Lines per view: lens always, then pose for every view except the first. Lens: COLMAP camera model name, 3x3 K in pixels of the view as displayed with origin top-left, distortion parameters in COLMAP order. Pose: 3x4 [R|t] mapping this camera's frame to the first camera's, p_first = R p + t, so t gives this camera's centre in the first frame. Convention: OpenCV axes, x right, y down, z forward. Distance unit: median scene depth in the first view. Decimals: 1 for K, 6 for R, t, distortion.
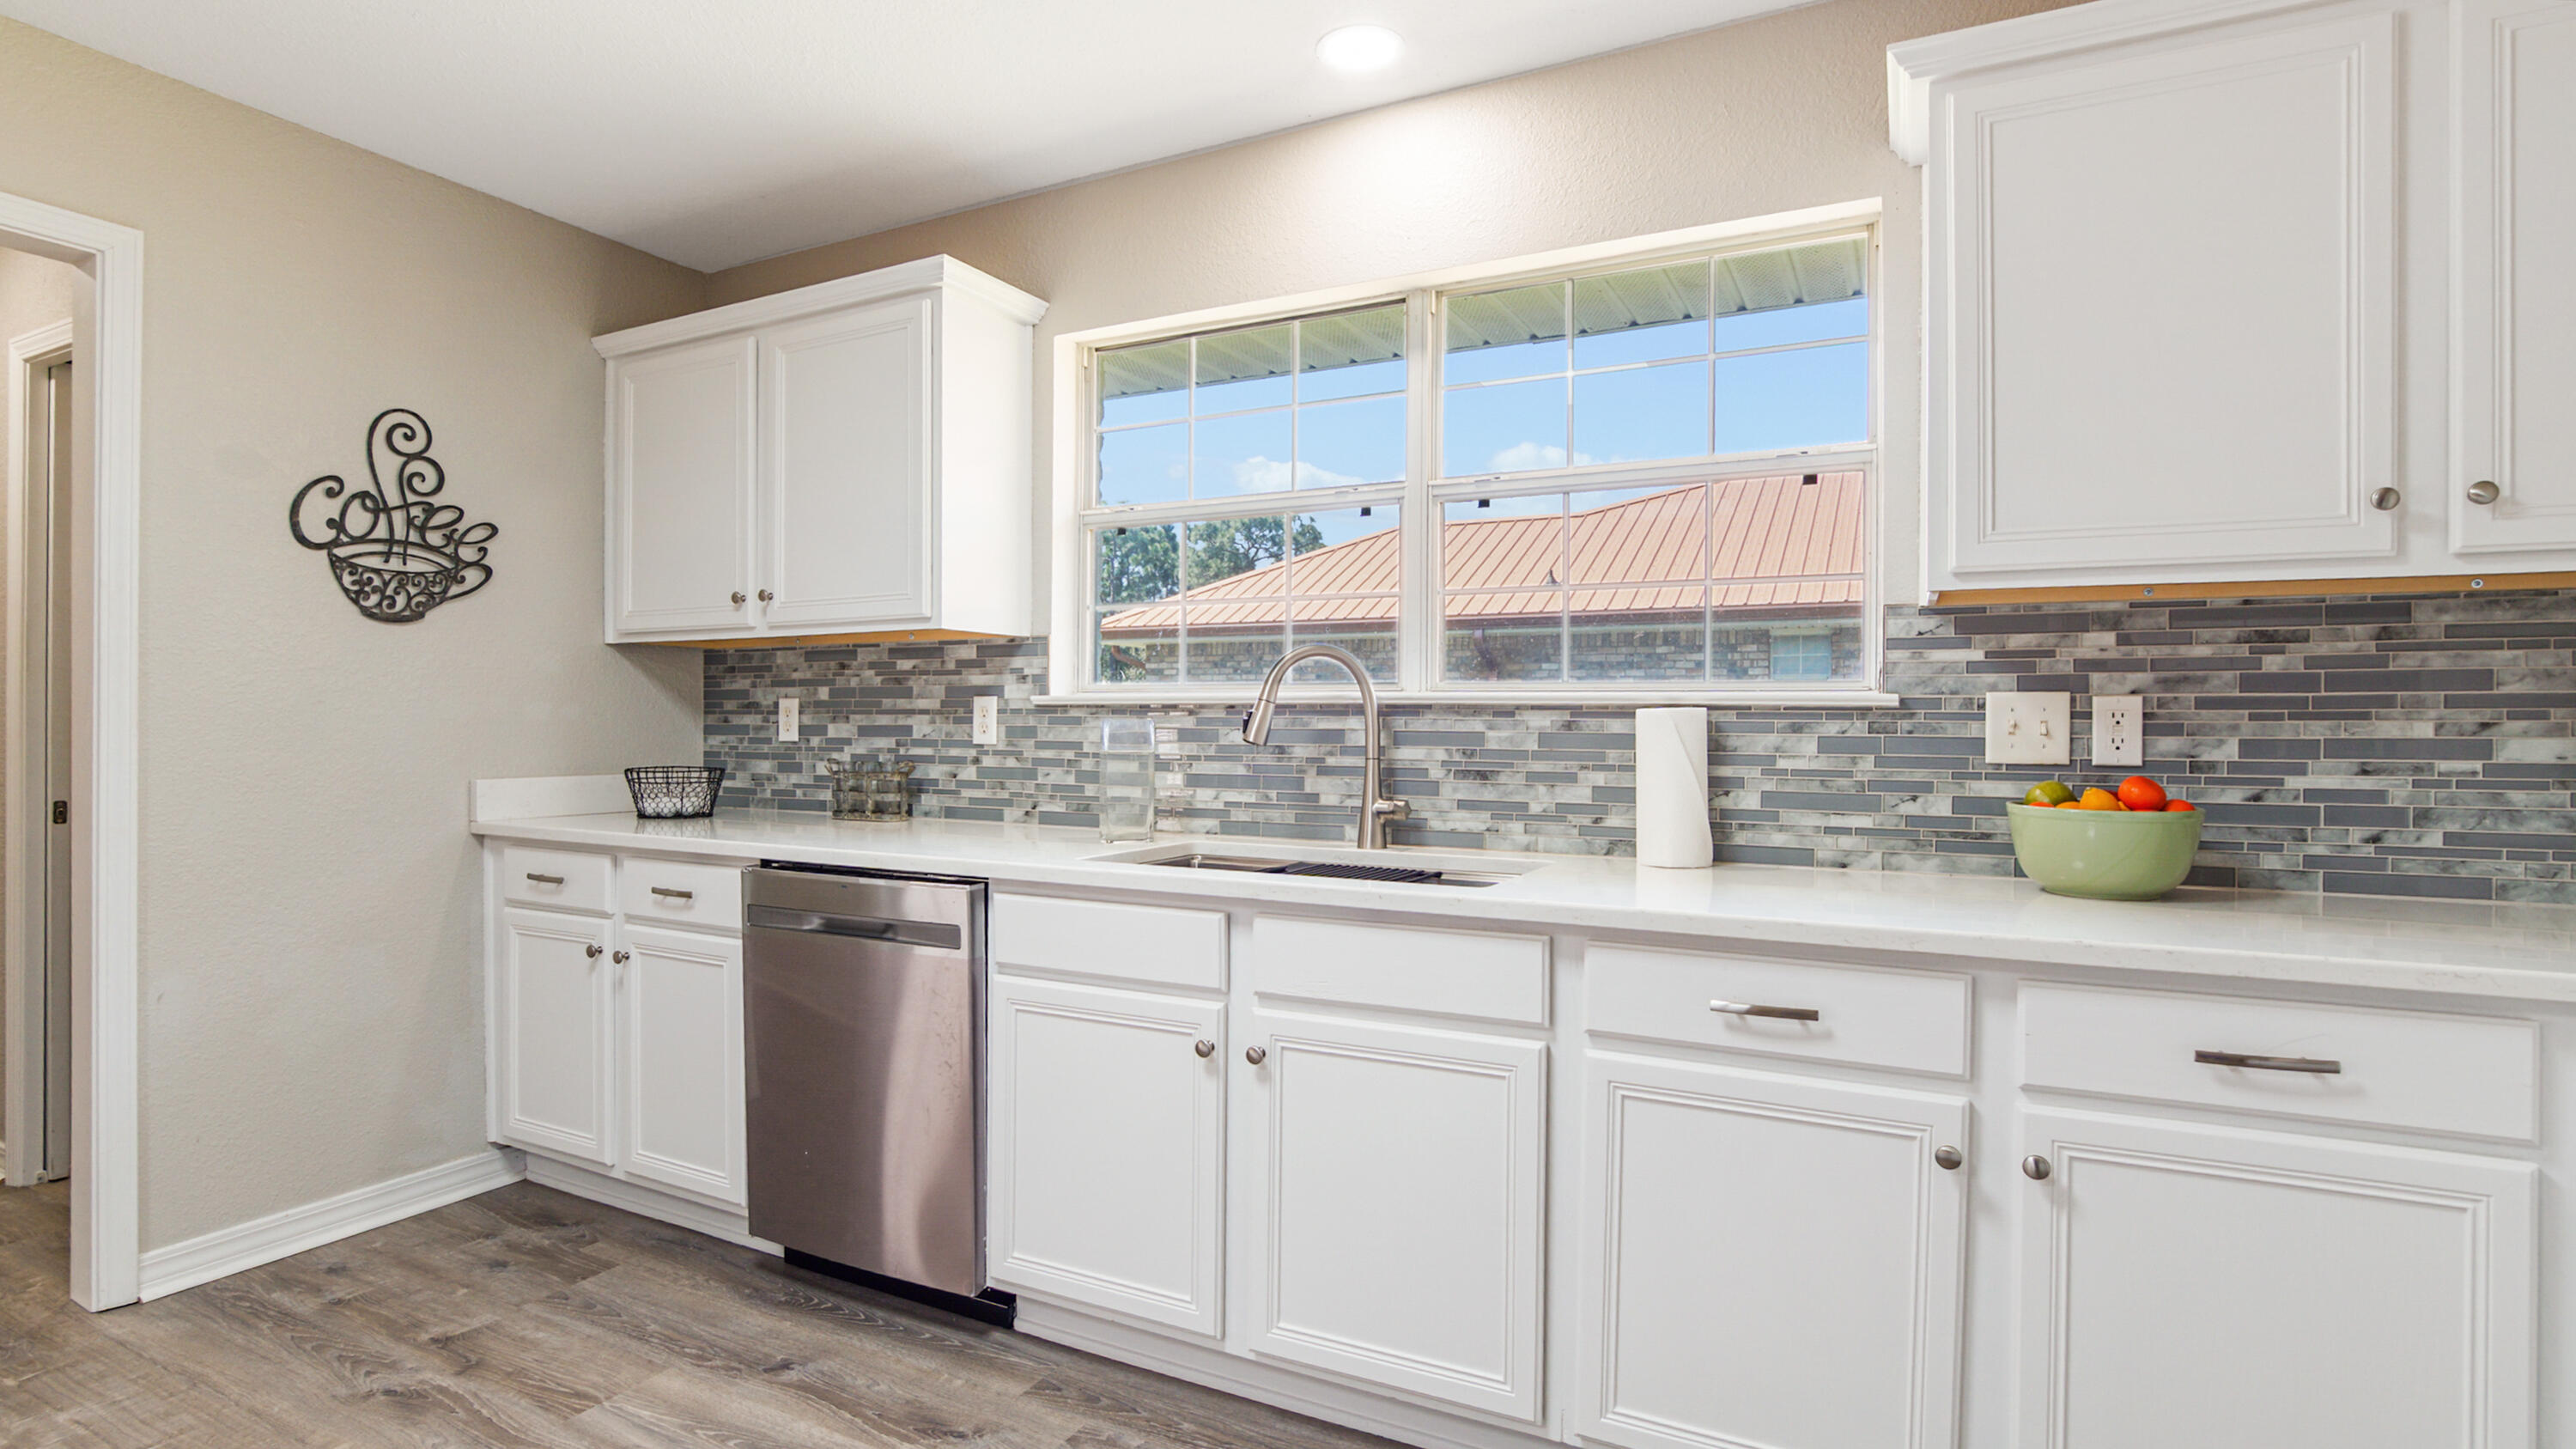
lens RADIAL K [[1228.9, 0, 1283.8], [0, 1228.9, 729.0], [0, 0, 1]] dist [-0.029915, 0.008265]
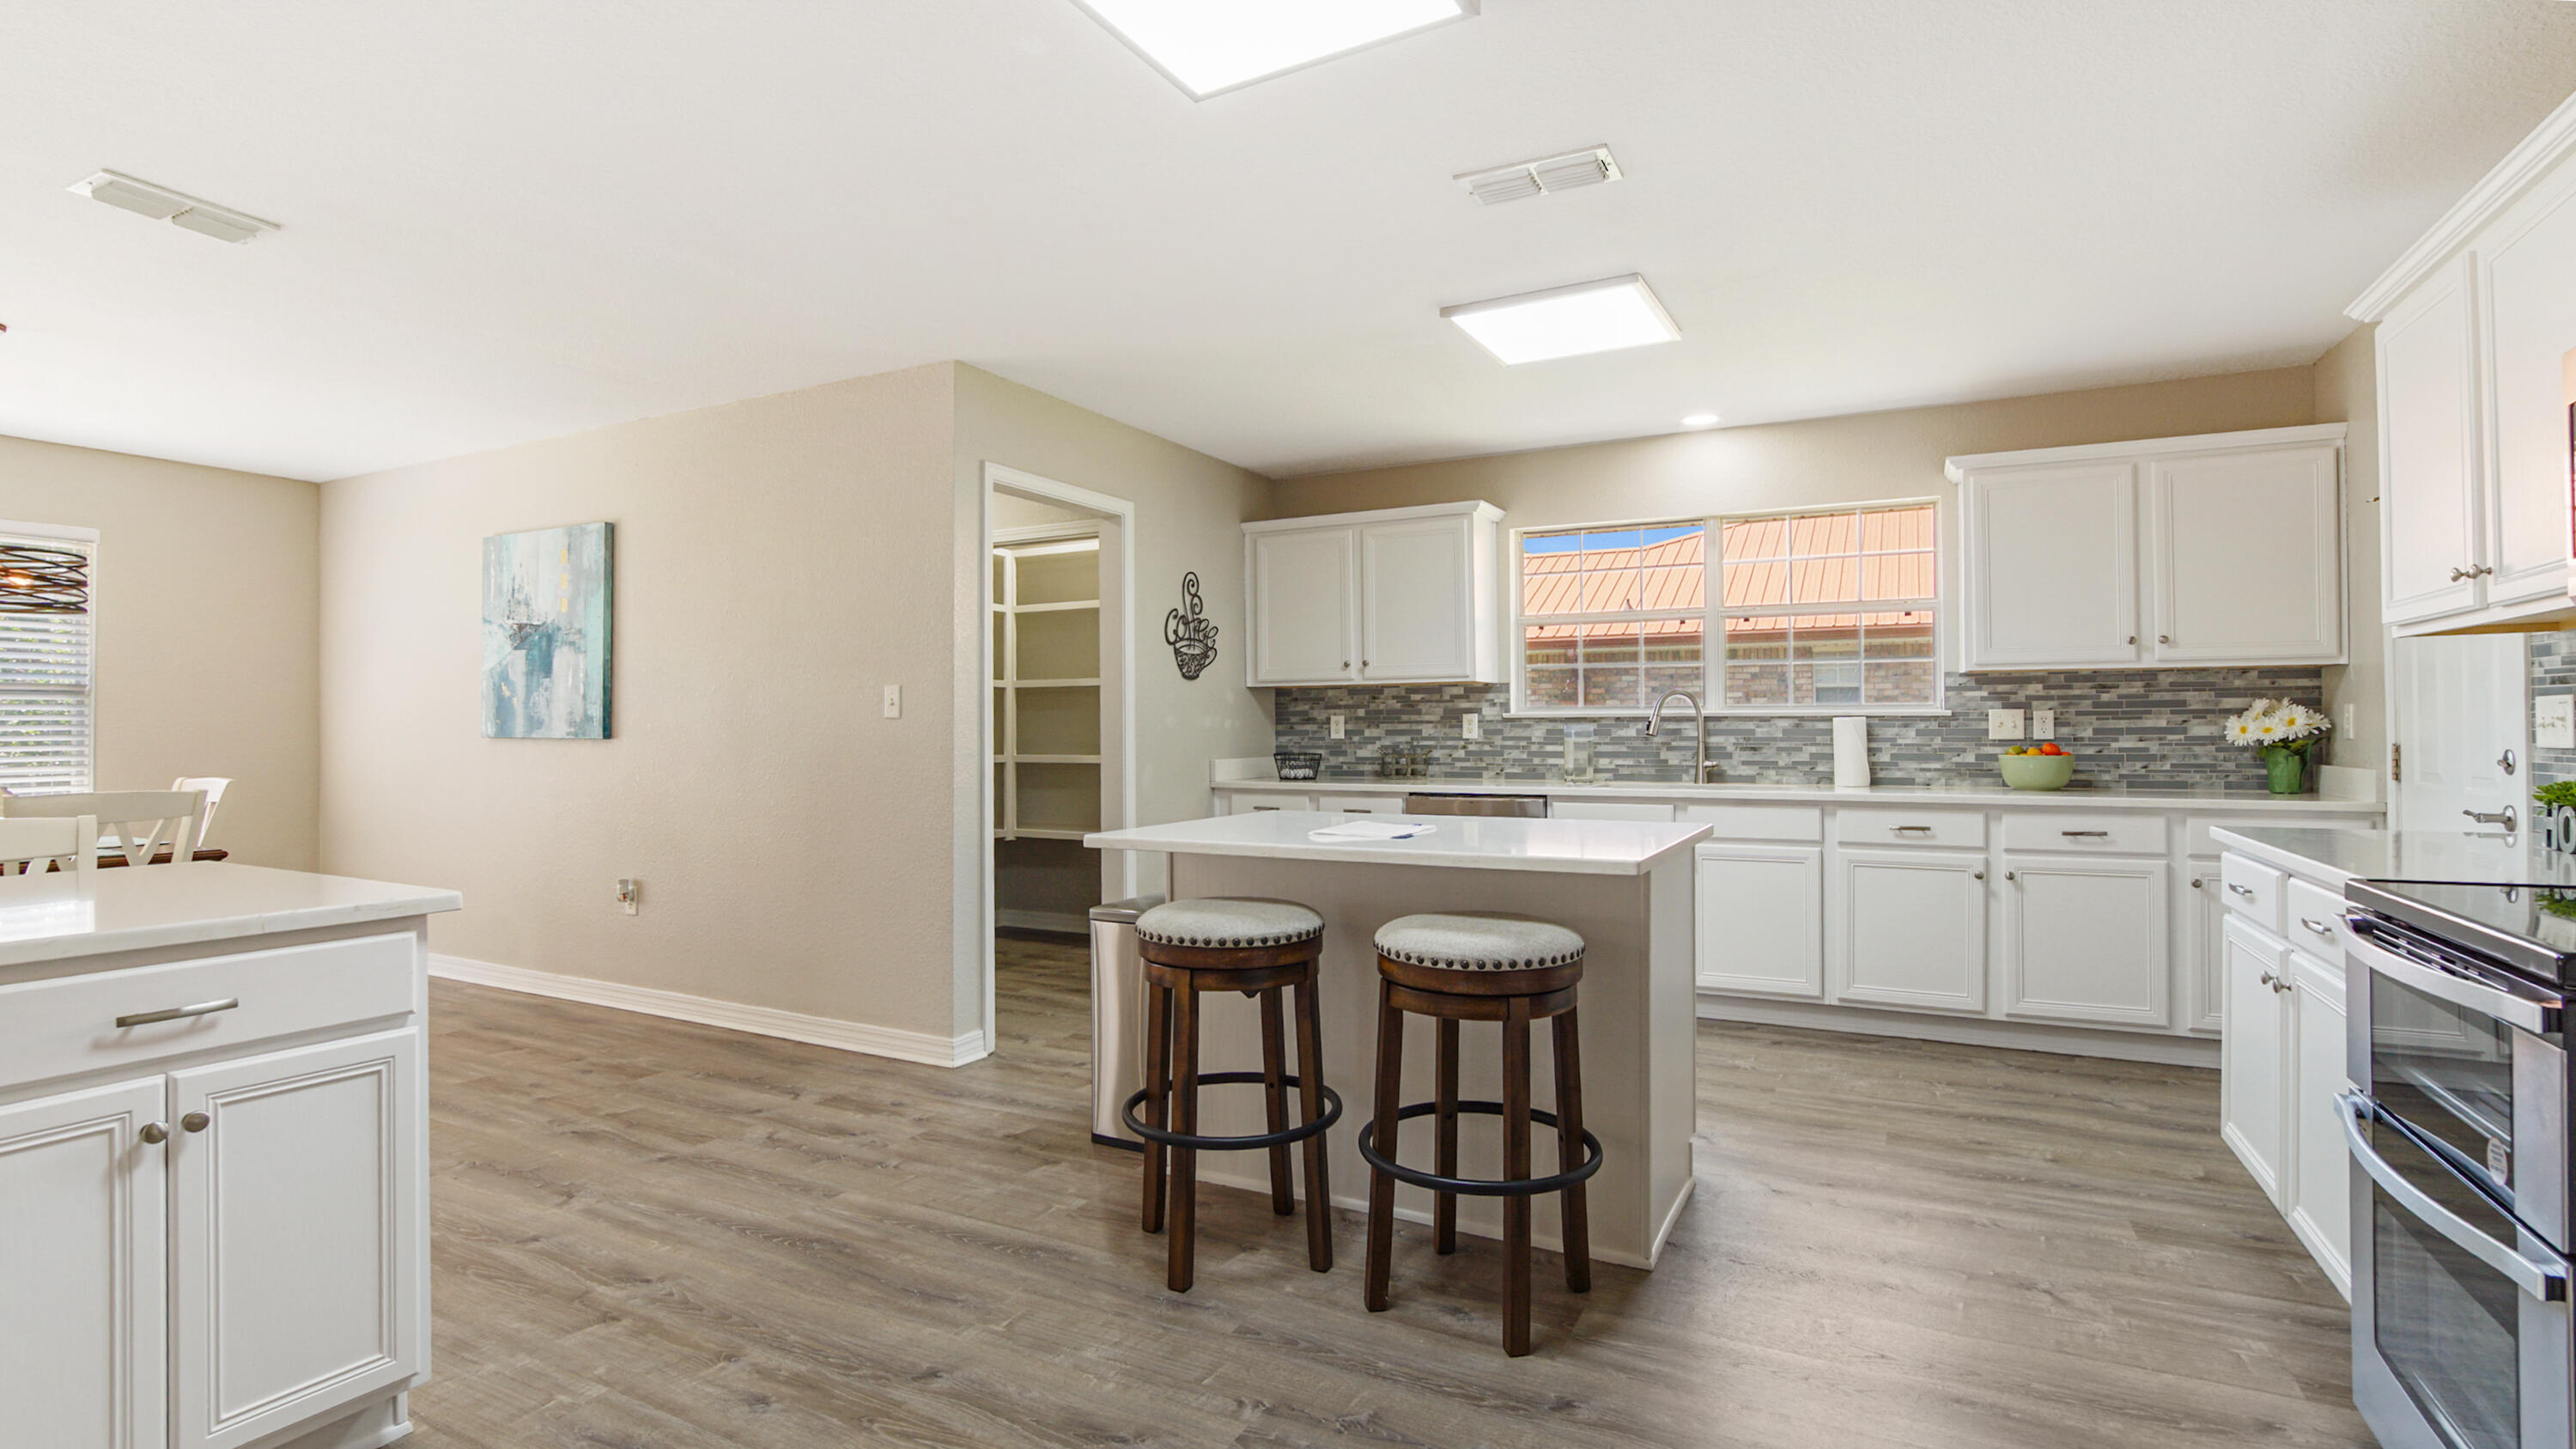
lens RADIAL K [[1223.0, 0, 1281.9], [0, 1223.0, 717.3], [0, 0, 1]] dist [-0.018371, -0.000195]
pose [[0.999940, -0.010420, -0.003402, -0.650627], [0.010373, 0.999854, -0.013596, 0.002551], [0.003543, 0.013560, 0.999902, -1.126244]]
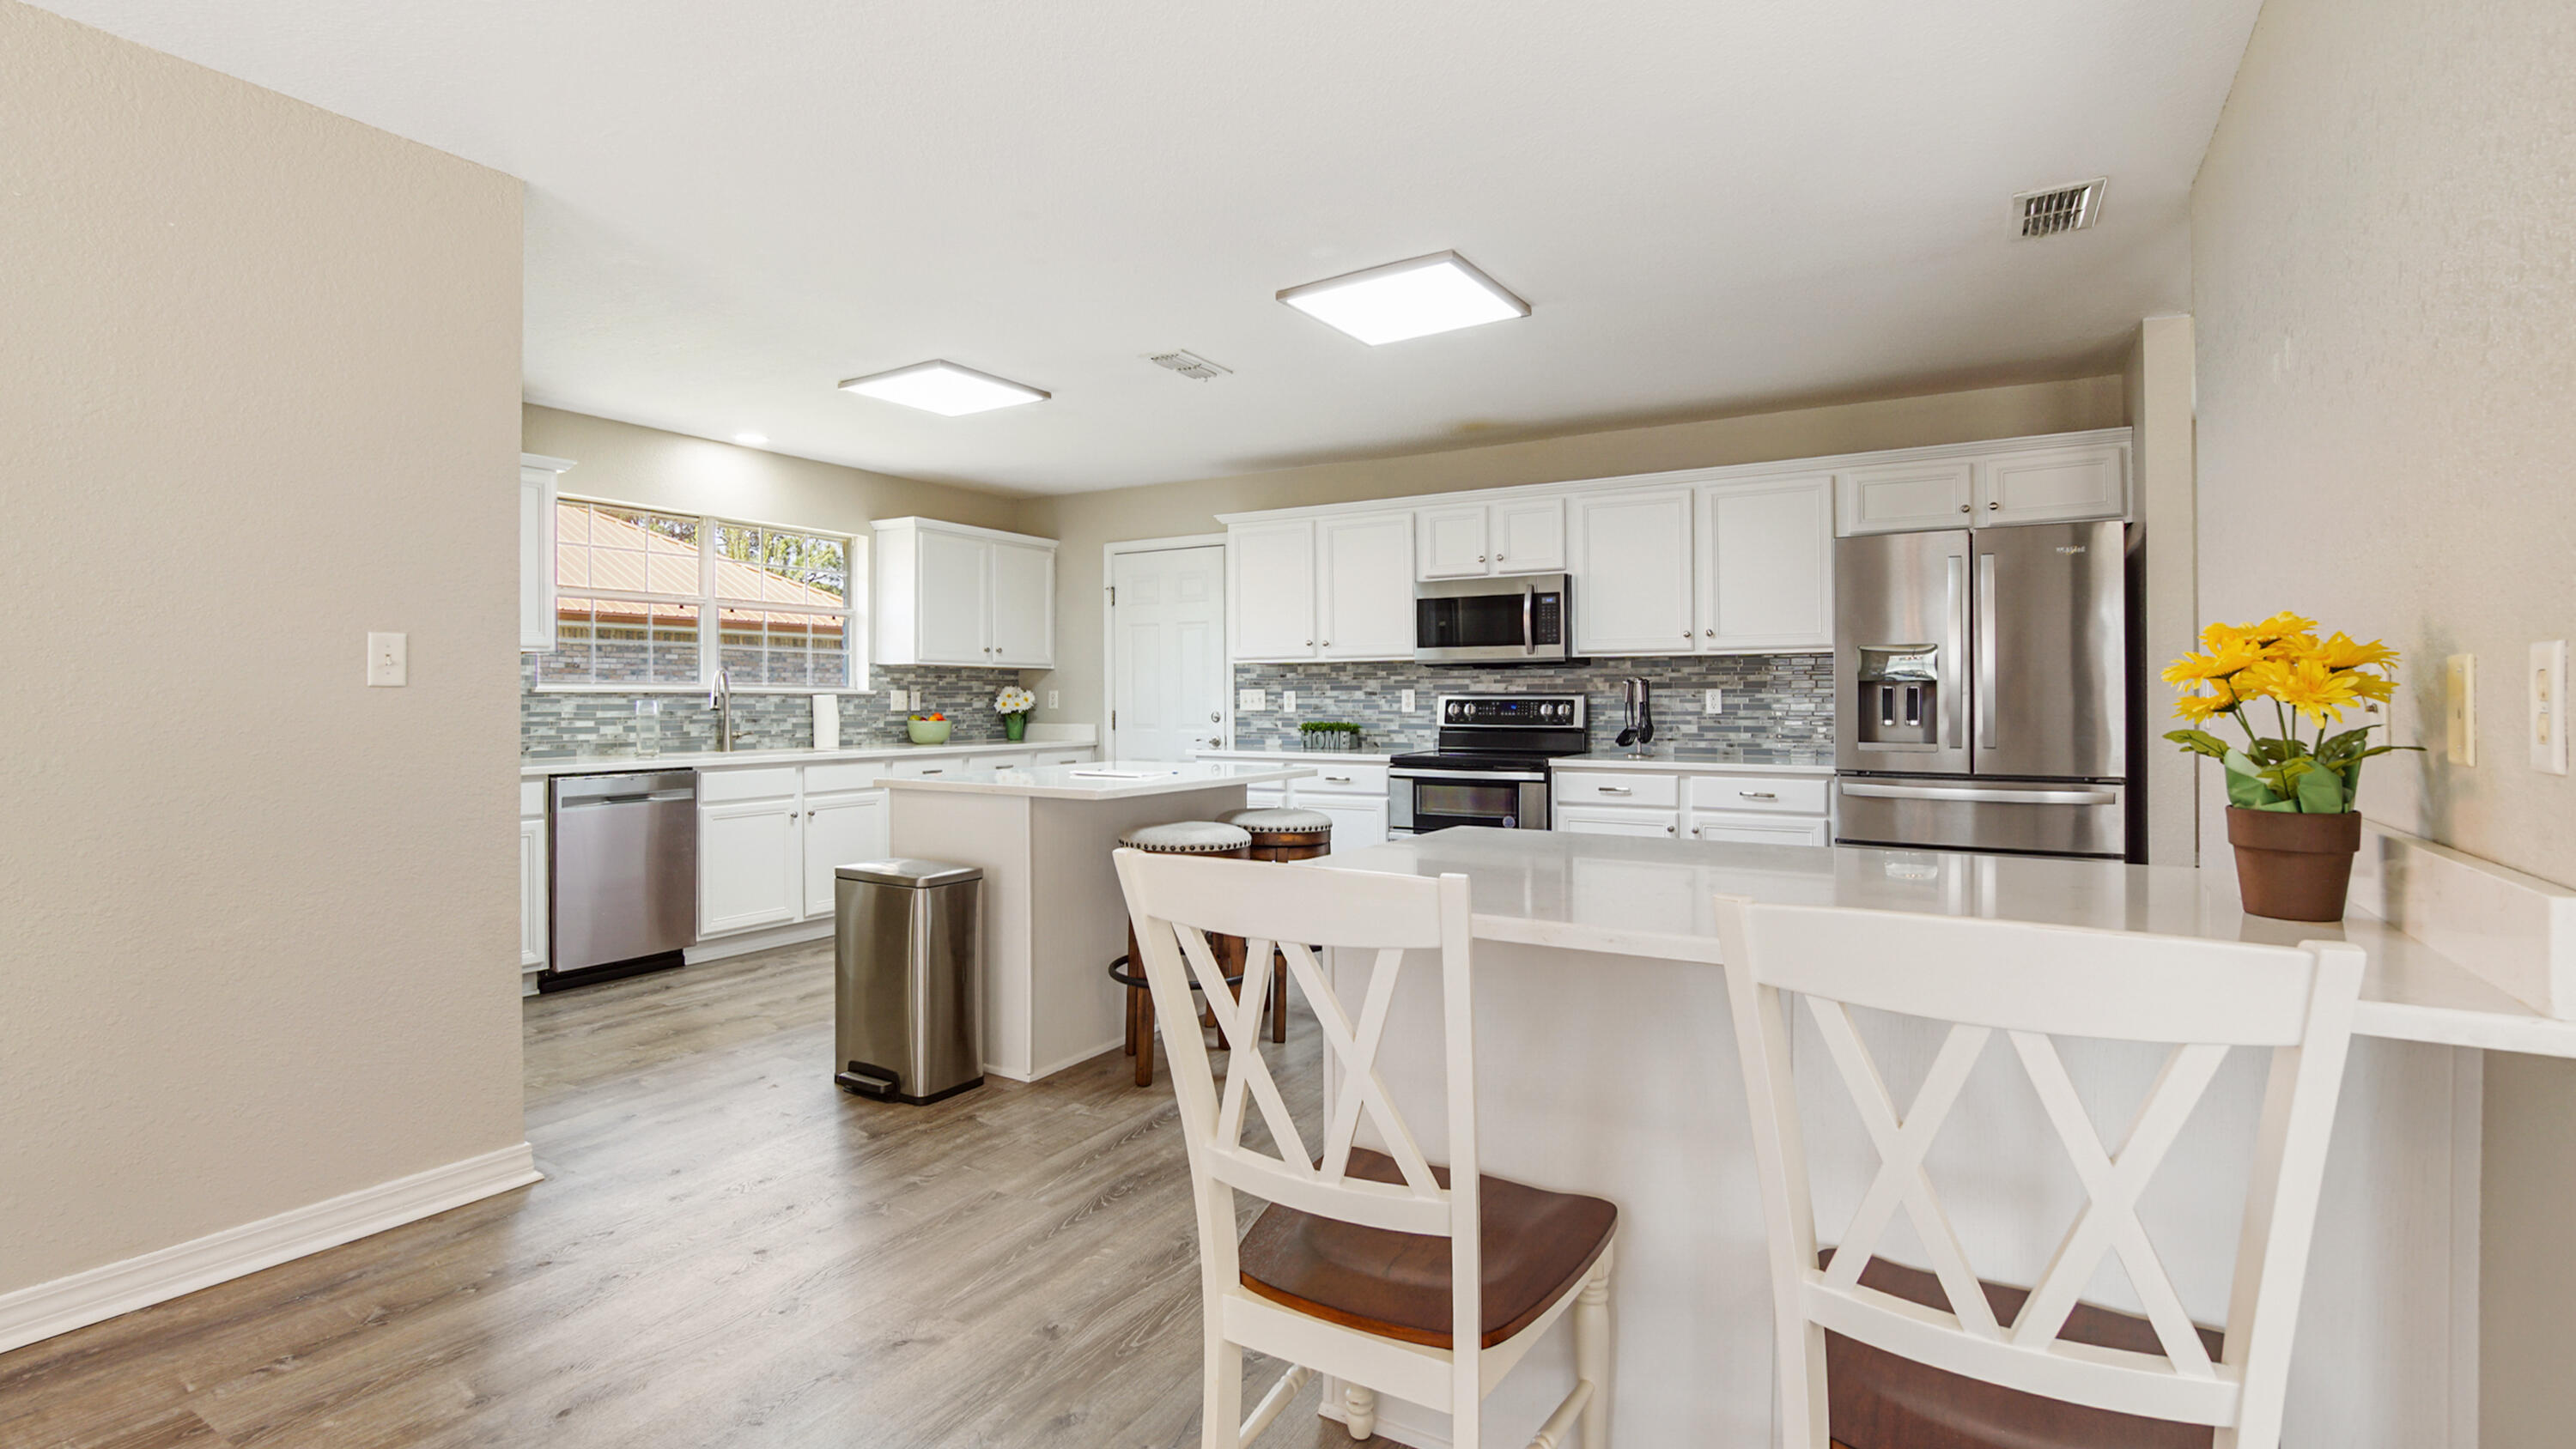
lens RADIAL K [[1182.3, 0, 1269.7], [0, 1182.3, 710.2], [0, 0, 1]] dist [-0.020734, 0.000416]
pose [[0.069306, -0.016013, 0.997467, -2.193580], [0.006804, 0.999855, 0.015579, -0.015111], [-0.997572, 0.005707, 0.069405, -0.242096]]
